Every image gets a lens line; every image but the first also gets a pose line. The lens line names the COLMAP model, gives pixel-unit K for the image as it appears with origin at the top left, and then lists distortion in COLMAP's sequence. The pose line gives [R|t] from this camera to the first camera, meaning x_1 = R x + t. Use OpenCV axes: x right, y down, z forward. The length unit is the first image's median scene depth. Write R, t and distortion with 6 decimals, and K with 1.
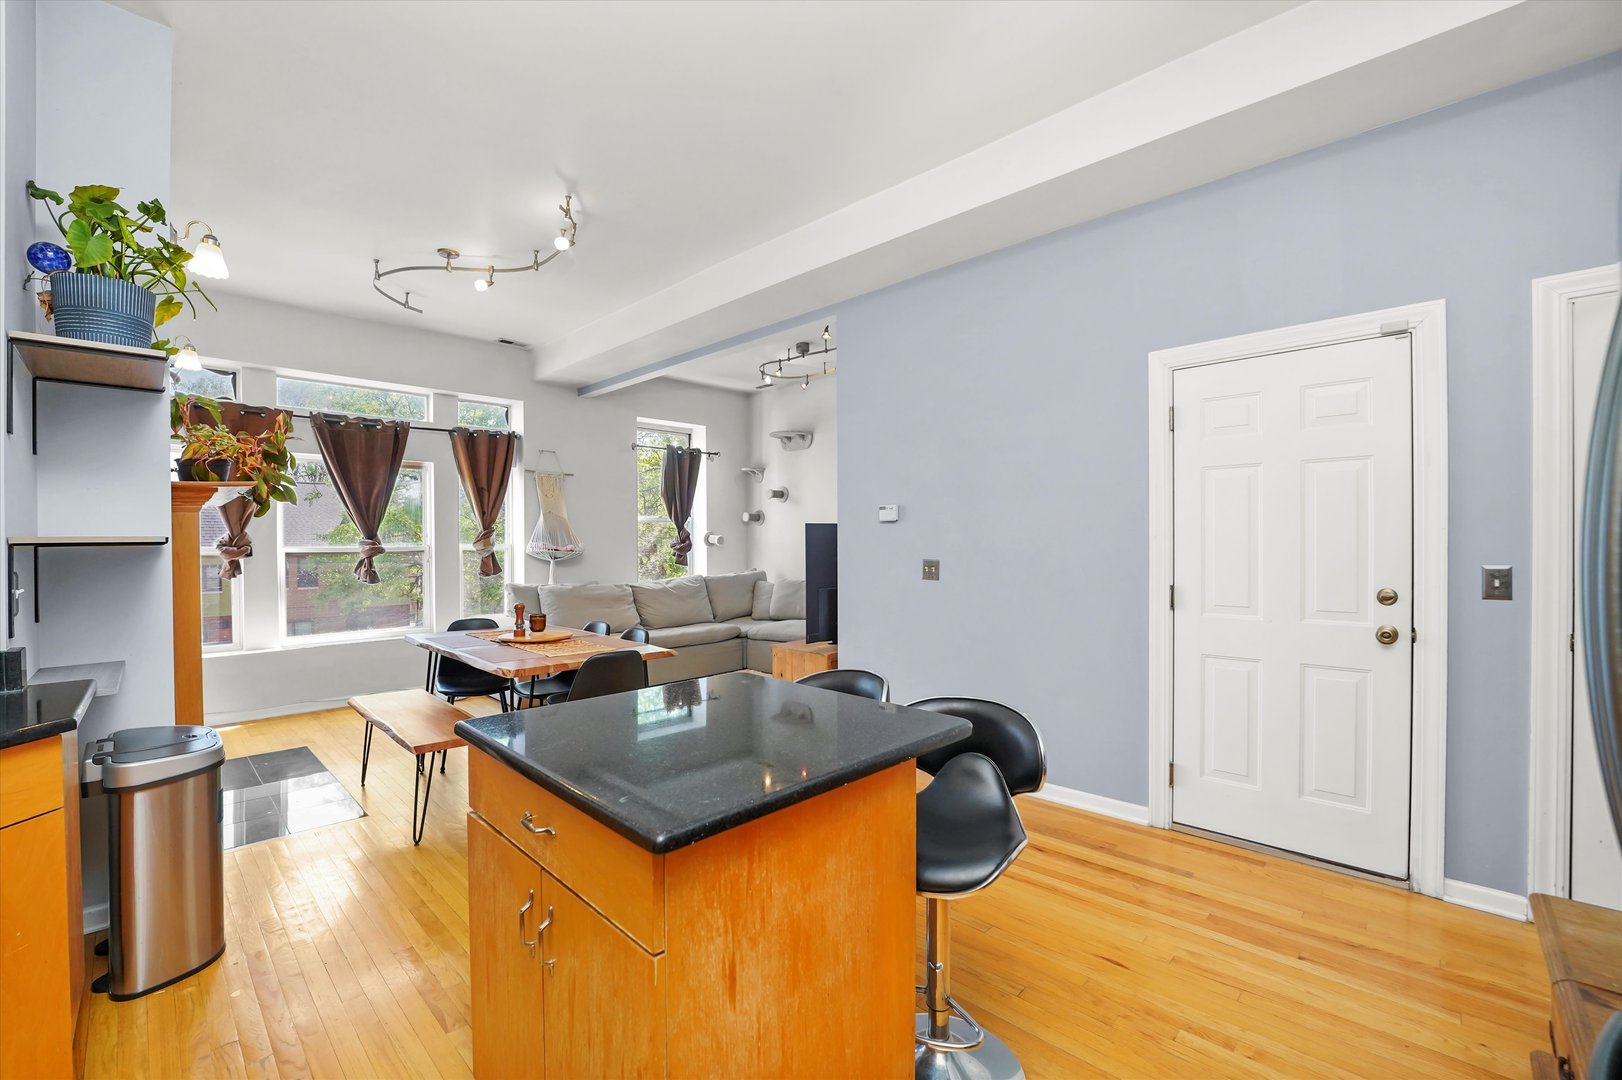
lens RADIAL K [[678.5, 0, 820.9], [0, 678.5, 543.6], [0, 0, 1]] dist [-0.022123, 0.001651]
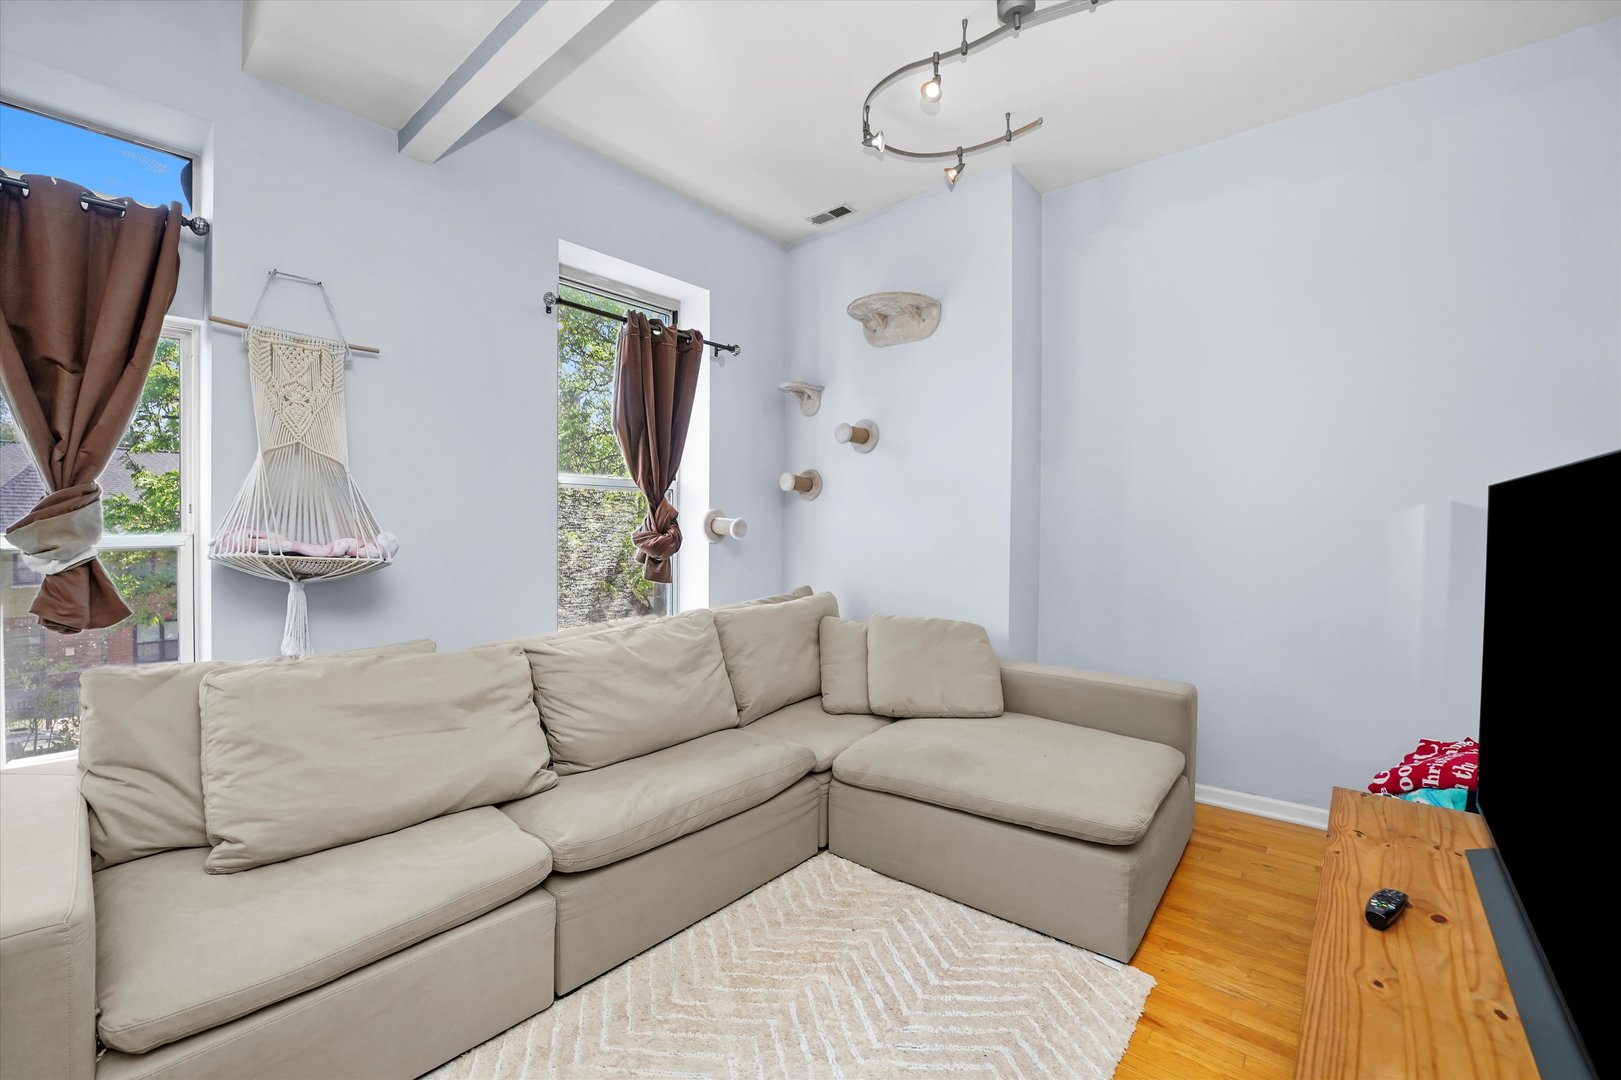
lens RADIAL K [[678.1, 0, 811.8], [0, 678.1, 533.0], [0, 0, 1]] dist [-0.022123, 0.001651]
pose [[0.998878, 0.006024, 0.046971, -0.128687], [-0.005890, 0.999978, -0.002988, -0.000556], [-0.046988, 0.002708, 0.998892, 0.560616]]
